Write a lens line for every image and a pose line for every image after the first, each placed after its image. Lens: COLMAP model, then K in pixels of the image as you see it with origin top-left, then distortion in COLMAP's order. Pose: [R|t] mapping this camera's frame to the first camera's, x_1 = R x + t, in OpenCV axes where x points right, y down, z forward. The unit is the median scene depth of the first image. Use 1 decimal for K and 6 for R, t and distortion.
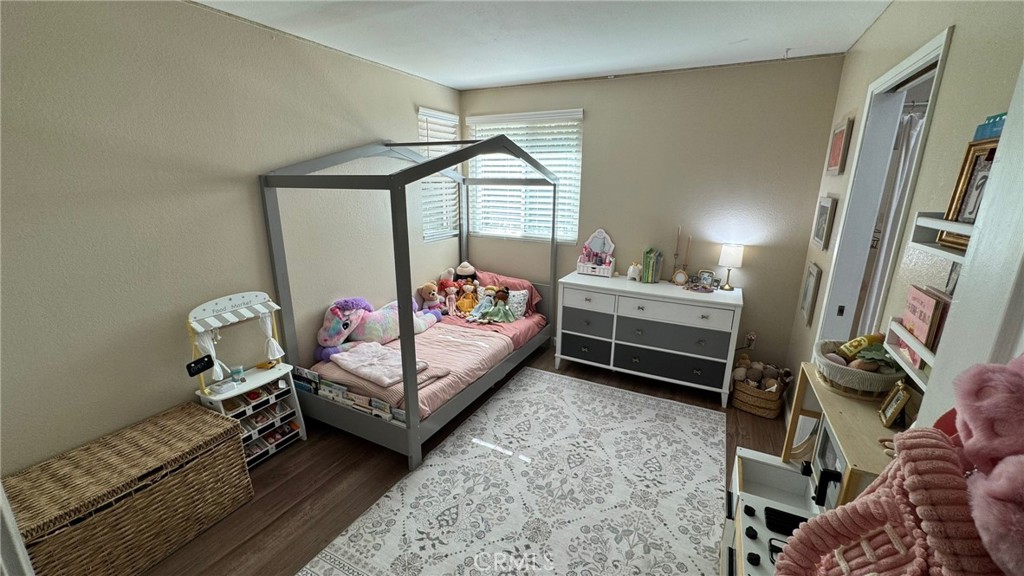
lens RADIAL K [[409.7, 0, 512.4], [0, 409.7, 286.6], [0, 0, 1]] dist [0.000009, -0.000706]
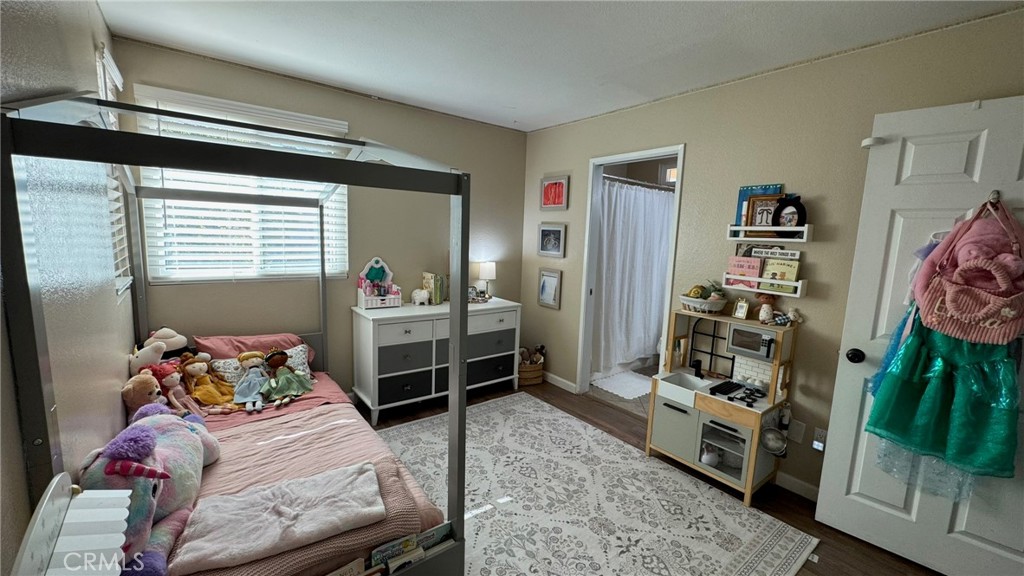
lens RADIAL K [[409.7, 0, 514.1], [0, 409.7, 286.8], [0, 0, 1]] dist [0.000009, -0.000706]
pose [[0.420196, -0.114849, 0.900136, -0.707691], [0.196407, 0.979955, 0.033347, -0.067441], [-0.885923, 0.162781, 0.434330, 0.498916]]
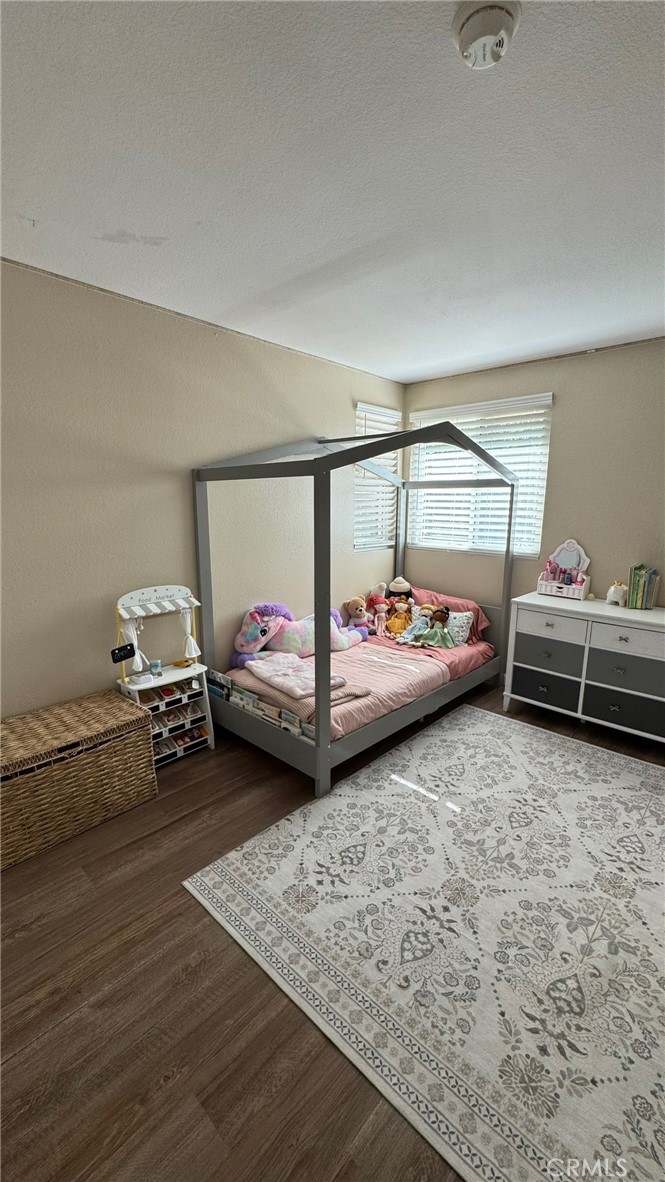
lens RADIAL K [[473.0, 0, 335.1], [0, 473.0, 591.9], [0, 0, 1]] dist [0.000009, -0.000706]
pose [[0.963098, 0.047941, -0.264847, 0.031977], [-0.066062, 0.996014, -0.059939, 0.066987], [0.260918, 0.075223, 0.962426, 0.008414]]
